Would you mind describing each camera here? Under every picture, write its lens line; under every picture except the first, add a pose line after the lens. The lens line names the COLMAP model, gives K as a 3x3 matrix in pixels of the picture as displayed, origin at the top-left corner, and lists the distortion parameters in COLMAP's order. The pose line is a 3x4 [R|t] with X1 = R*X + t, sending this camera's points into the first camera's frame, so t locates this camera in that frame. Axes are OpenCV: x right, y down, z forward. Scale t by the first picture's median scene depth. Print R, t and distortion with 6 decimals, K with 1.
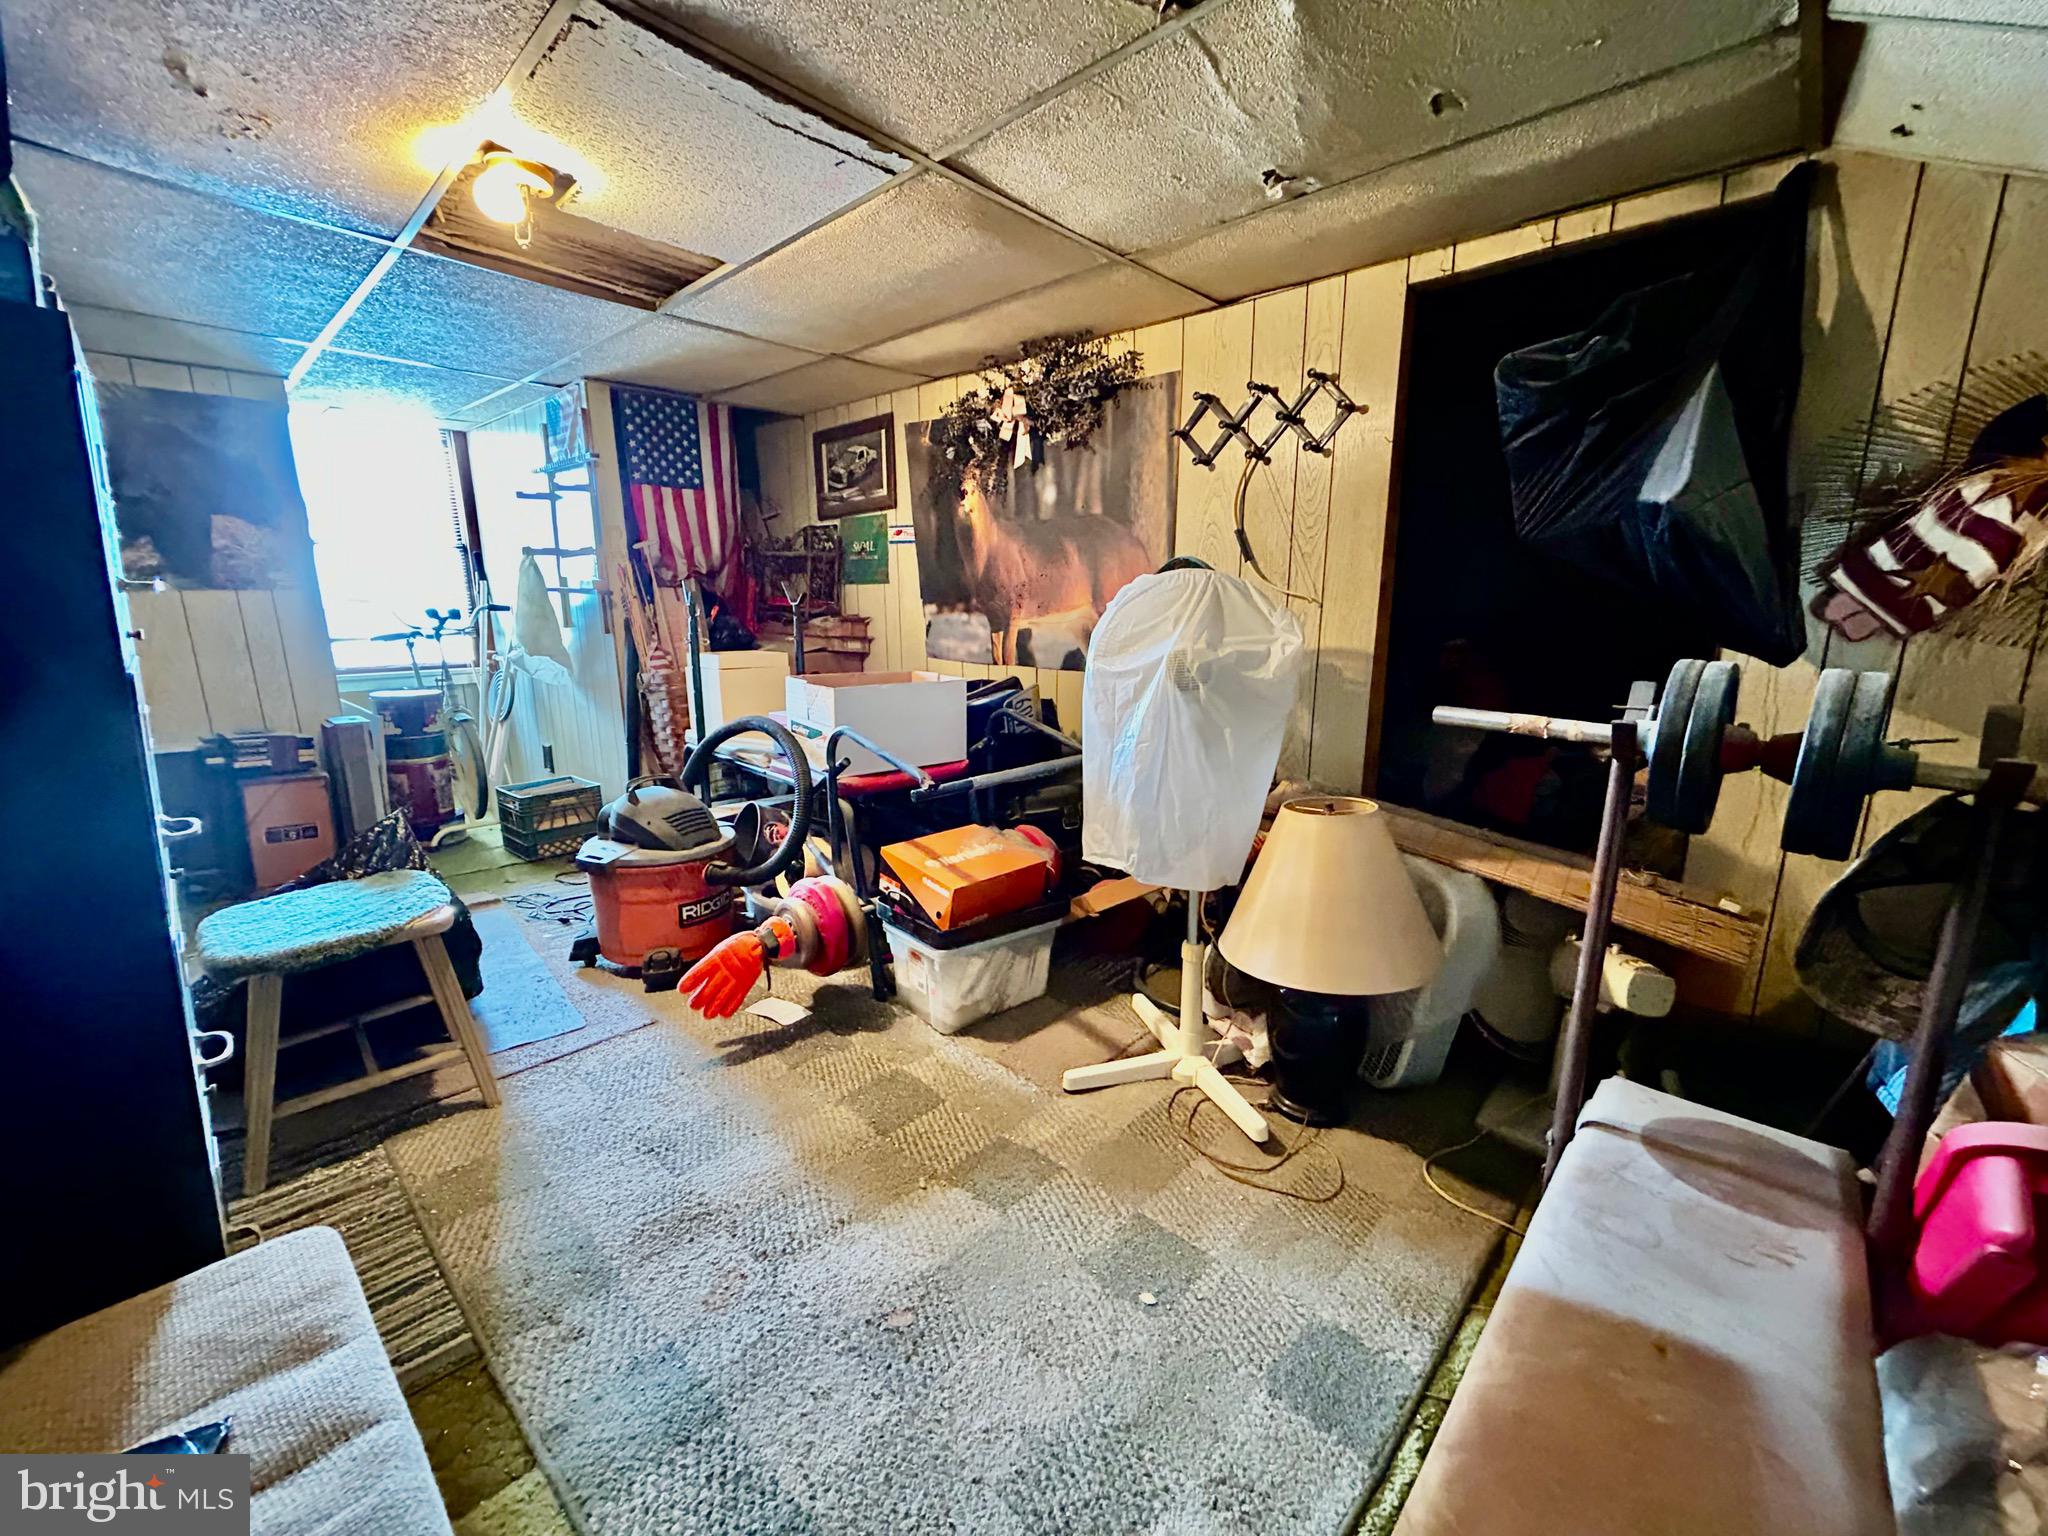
lens RADIAL K [[819.0, 0, 1018.8], [0, 819.0, 771.9], [0, 0, 1]] dist [-0.000337, 0.000889]
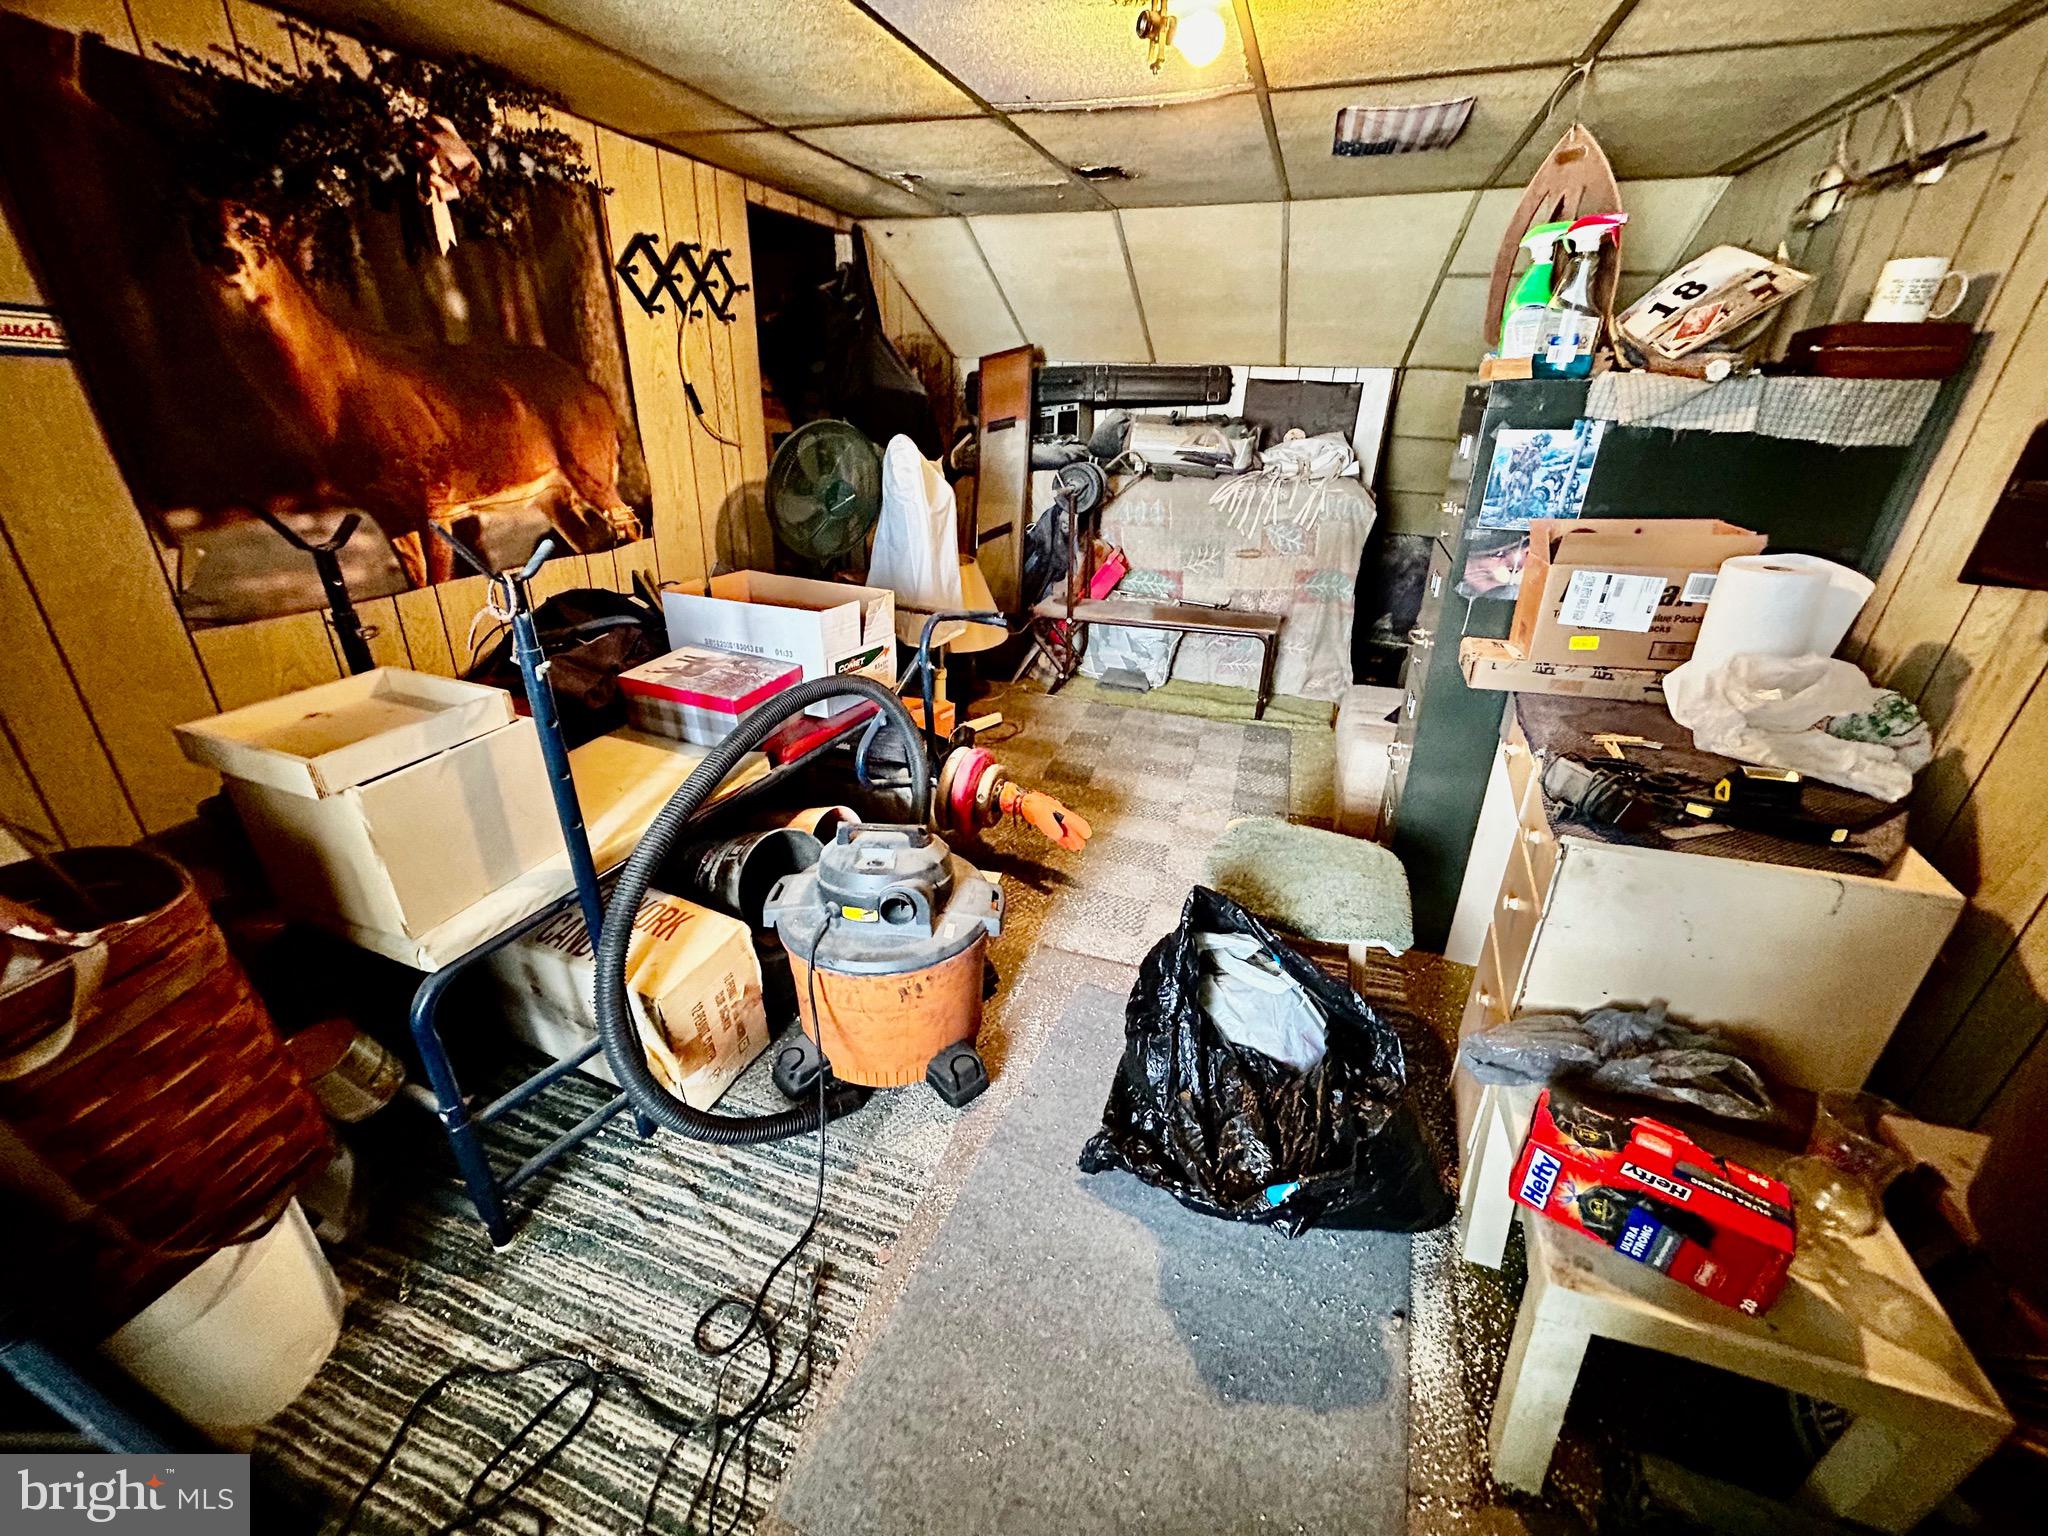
lens RADIAL K [[819.0, 0, 1018.8], [0, 819.0, 771.9], [0, 0, 1]] dist [-0.000337, 0.000889]
pose [[-0.418013, -0.405288, 0.813023, -0.976391], [0.158438, 0.848724, 0.504545, -0.323482], [-0.894518, 0.339721, -0.290564, 1.056897]]
